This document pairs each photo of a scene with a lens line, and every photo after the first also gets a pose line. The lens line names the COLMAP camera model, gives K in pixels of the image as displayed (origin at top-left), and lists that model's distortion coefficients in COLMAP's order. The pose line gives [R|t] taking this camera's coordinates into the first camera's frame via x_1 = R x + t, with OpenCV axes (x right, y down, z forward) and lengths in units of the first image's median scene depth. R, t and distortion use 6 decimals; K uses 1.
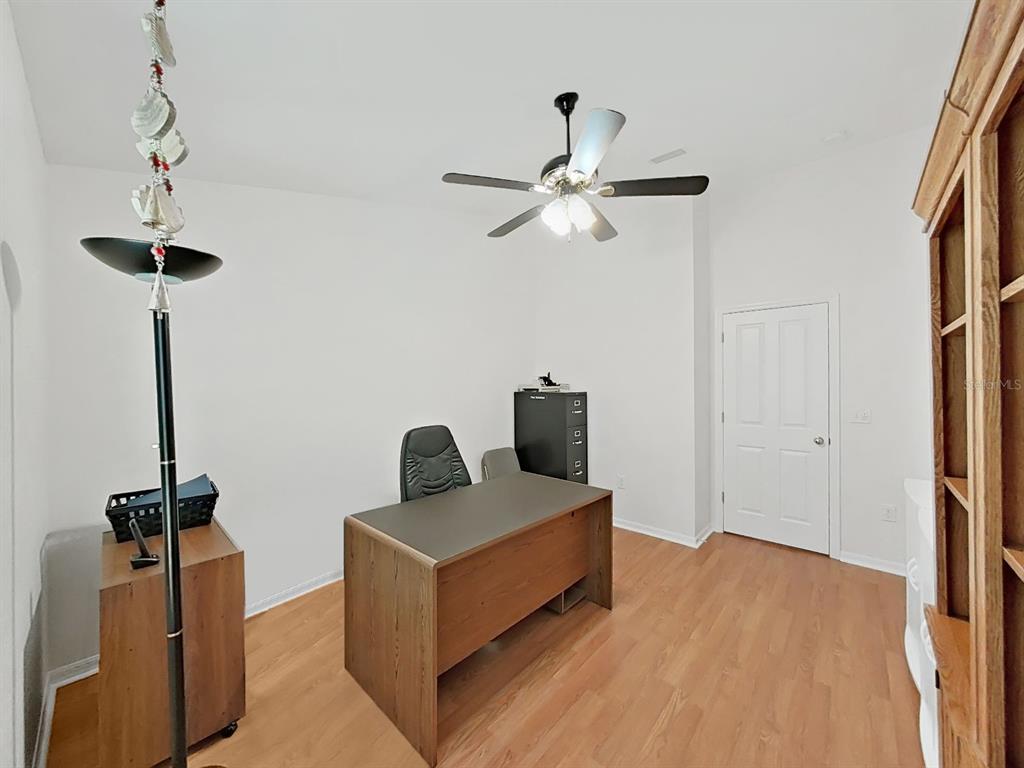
lens RADIAL K [[380.8, 0, 513.5], [0, 380.8, 388.6], [0, 0, 1]] dist [0.000691, 0.000028]
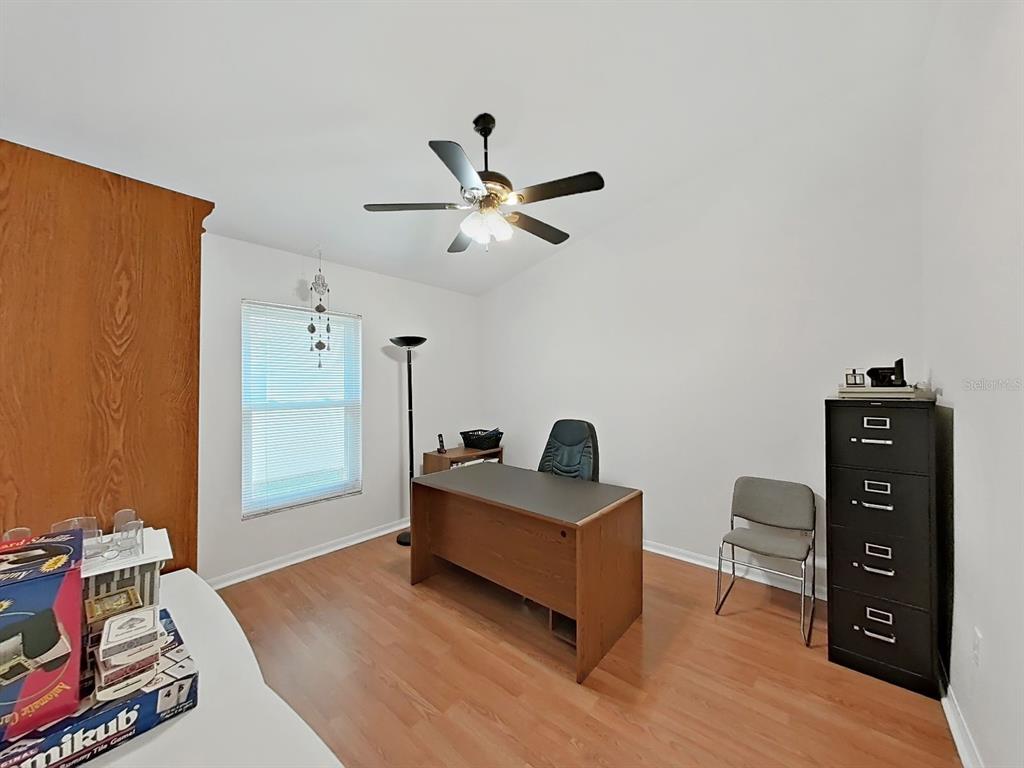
lens RADIAL K [[380.8, 0, 514.9], [0, 380.8, 380.5], [0, 0, 1]] dist [0.000691, 0.000028]
pose [[0.041634, 0.006753, -0.999110, 1.195227], [-0.003675, 0.999971, 0.006606, -0.035354], [0.999126, 0.003397, 0.041658, 0.995181]]
